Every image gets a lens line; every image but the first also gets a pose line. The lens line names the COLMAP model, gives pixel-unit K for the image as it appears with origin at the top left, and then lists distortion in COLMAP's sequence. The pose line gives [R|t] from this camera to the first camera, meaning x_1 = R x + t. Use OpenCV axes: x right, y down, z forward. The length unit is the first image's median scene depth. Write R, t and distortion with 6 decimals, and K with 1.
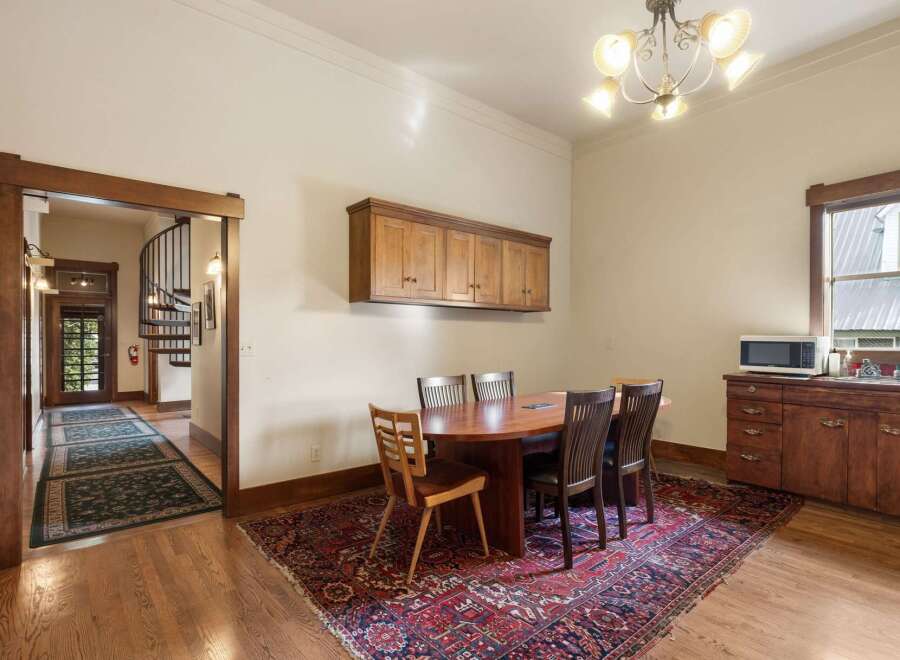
lens RADIAL K [[473.7, 0, 448.9], [0, 473.7, 334.5], [0, 0, 1]] dist [0.000880, 0.000747]
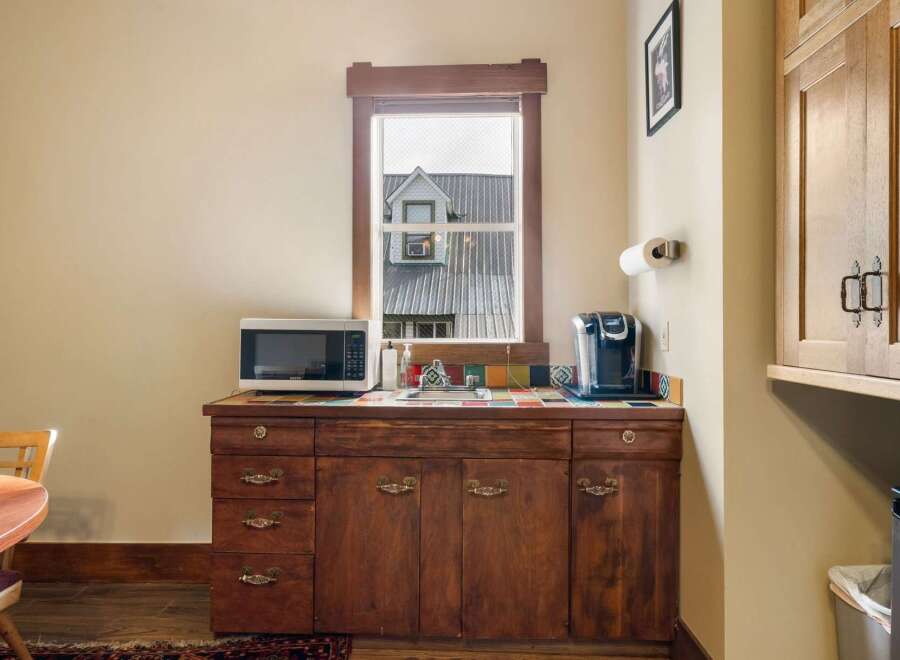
lens RADIAL K [[473.7, 0, 448.9], [0, 473.7, 334.5], [0, 0, 1]] dist [0.000880, 0.000747]
pose [[0.617506, -0.022696, 0.786239, 0.406861], [-0.007616, 0.999364, 0.034830, 0.000518], [-0.786529, -0.027496, 0.616941, 0.592758]]
